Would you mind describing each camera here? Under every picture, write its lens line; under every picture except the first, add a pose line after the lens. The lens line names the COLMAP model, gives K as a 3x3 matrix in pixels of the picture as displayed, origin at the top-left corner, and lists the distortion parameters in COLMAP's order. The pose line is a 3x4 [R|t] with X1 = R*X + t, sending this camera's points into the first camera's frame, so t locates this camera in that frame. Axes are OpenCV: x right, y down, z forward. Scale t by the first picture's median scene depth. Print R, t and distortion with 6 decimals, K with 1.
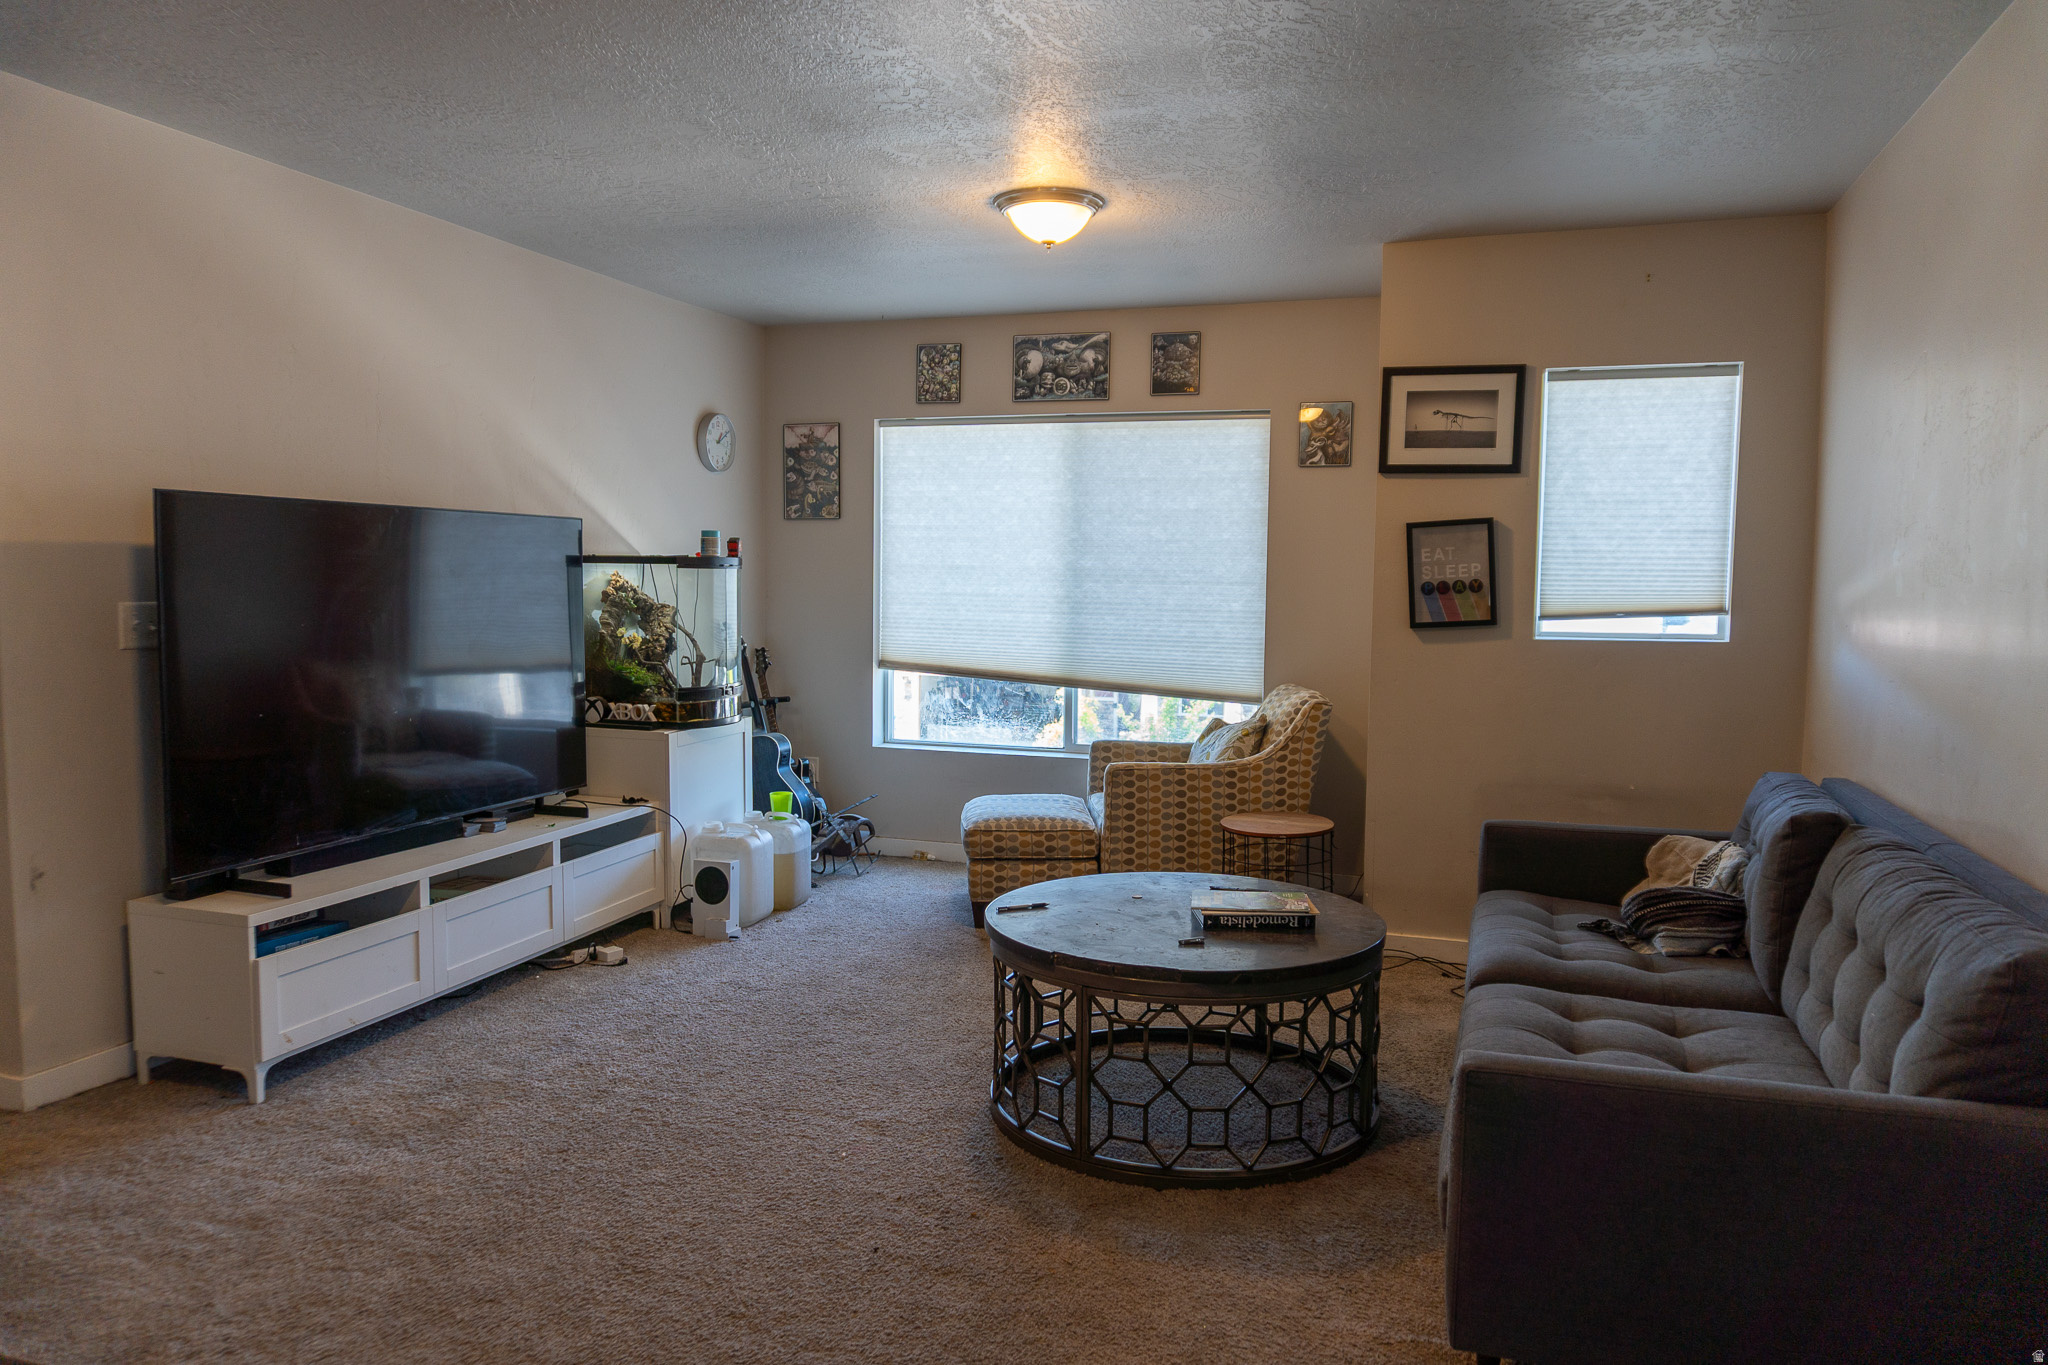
lens RADIAL K [[1380.3, 0, 1024.0], [0, 1380.3, 682.5], [0, 0, 1]] dist [-0.006643, -0.000398]
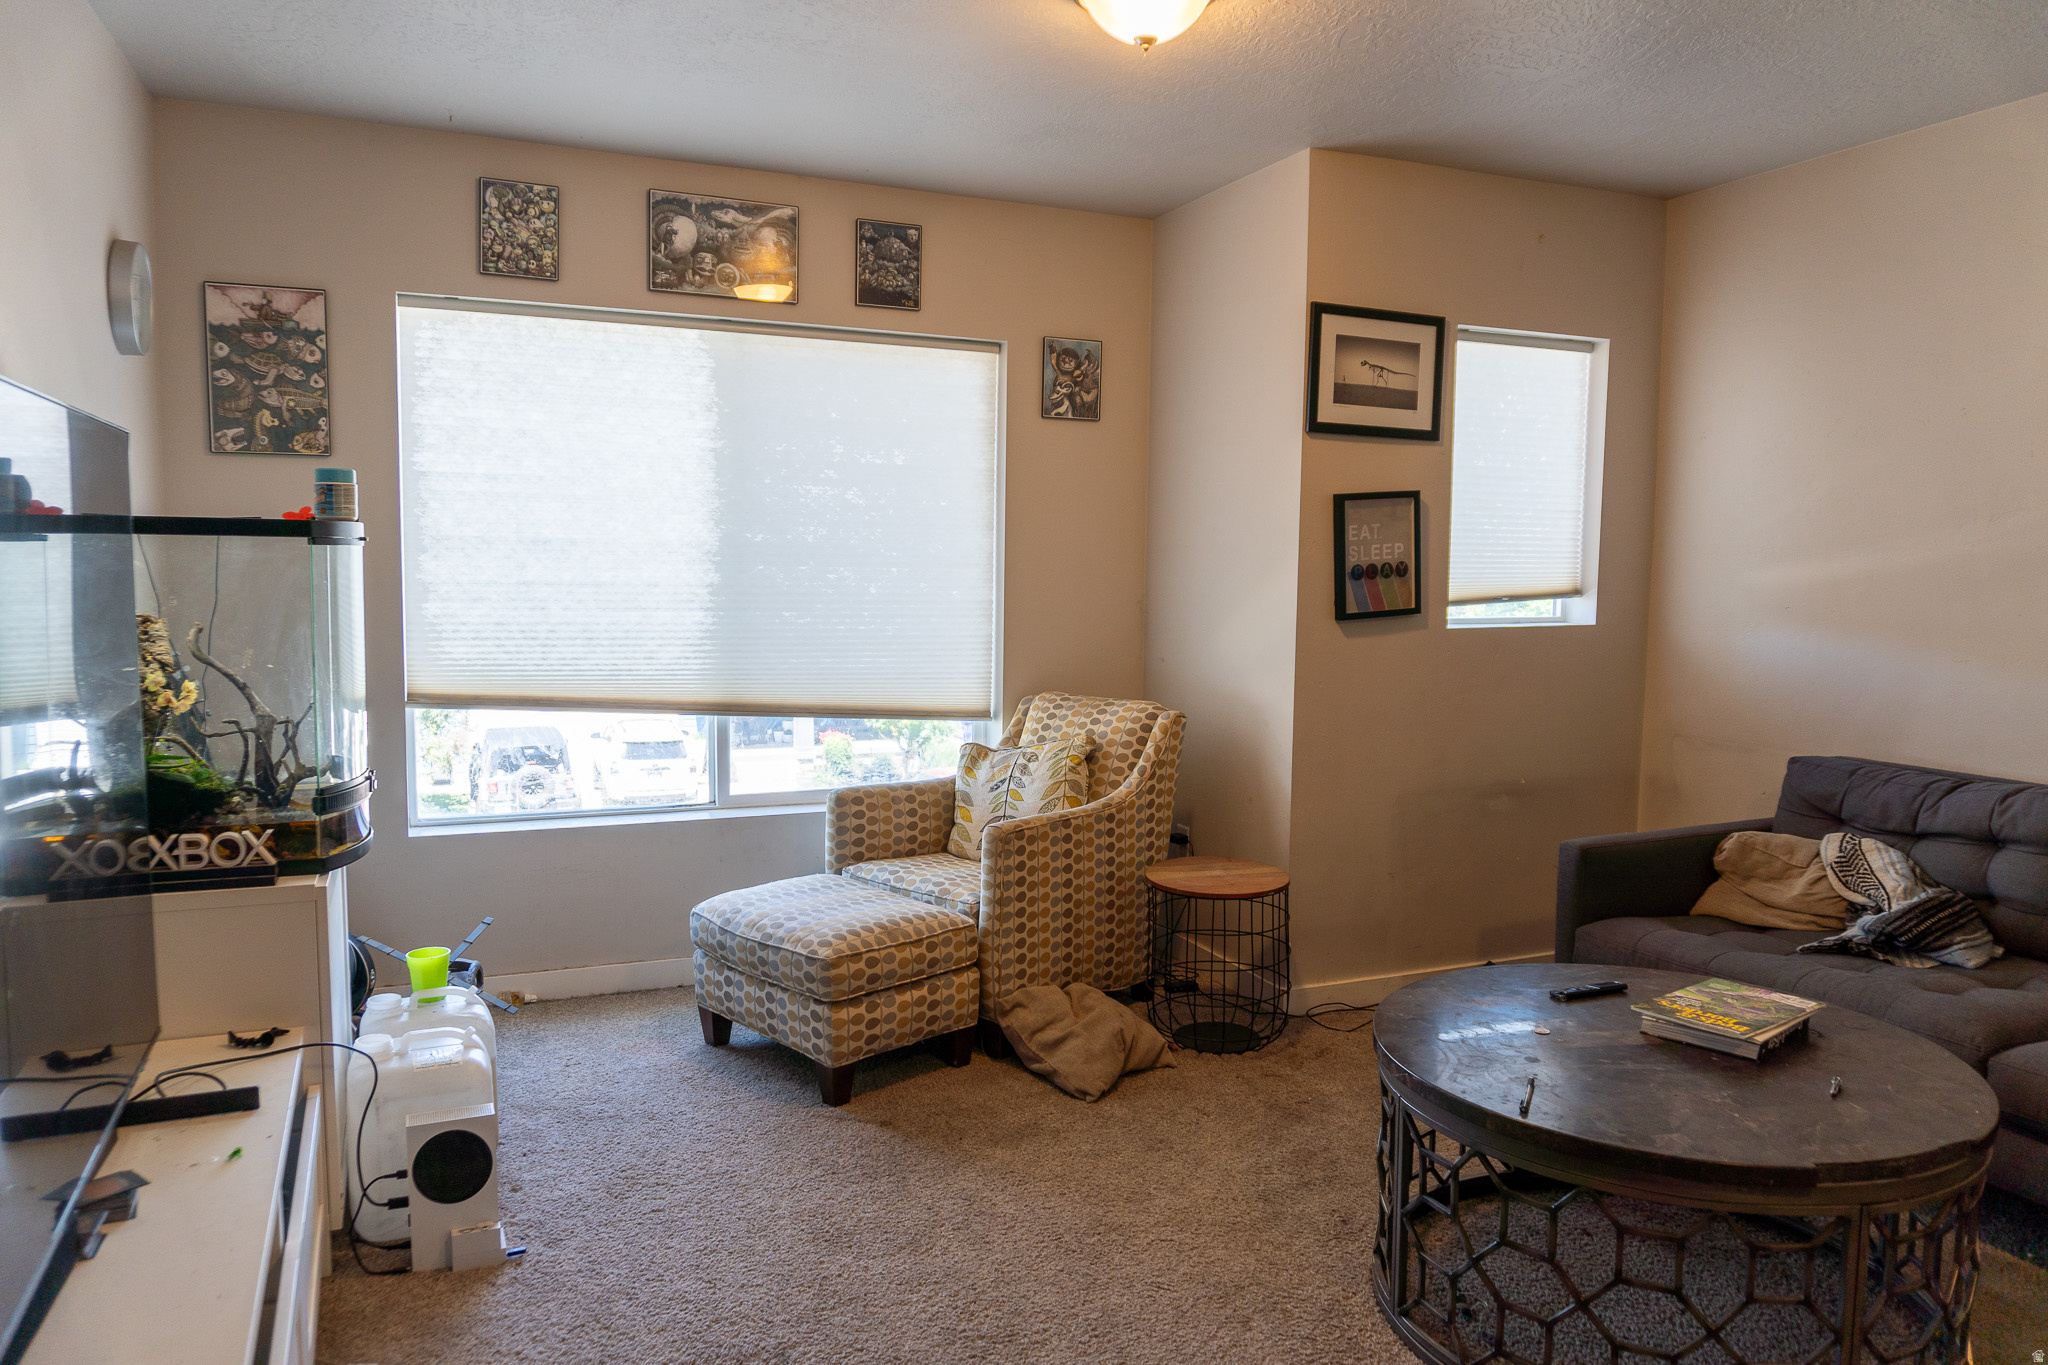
lens RADIAL K [[1380.3, 0, 1024.0], [0, 1380.3, 682.5], [0, 0, 1]] dist [-0.006643, -0.000398]
pose [[0.740518, -0.063111, 0.669067, -0.388677], [0.048539, 0.998003, 0.040415, -0.041130], [-0.670282, 0.002548, 0.742102, 0.465963]]
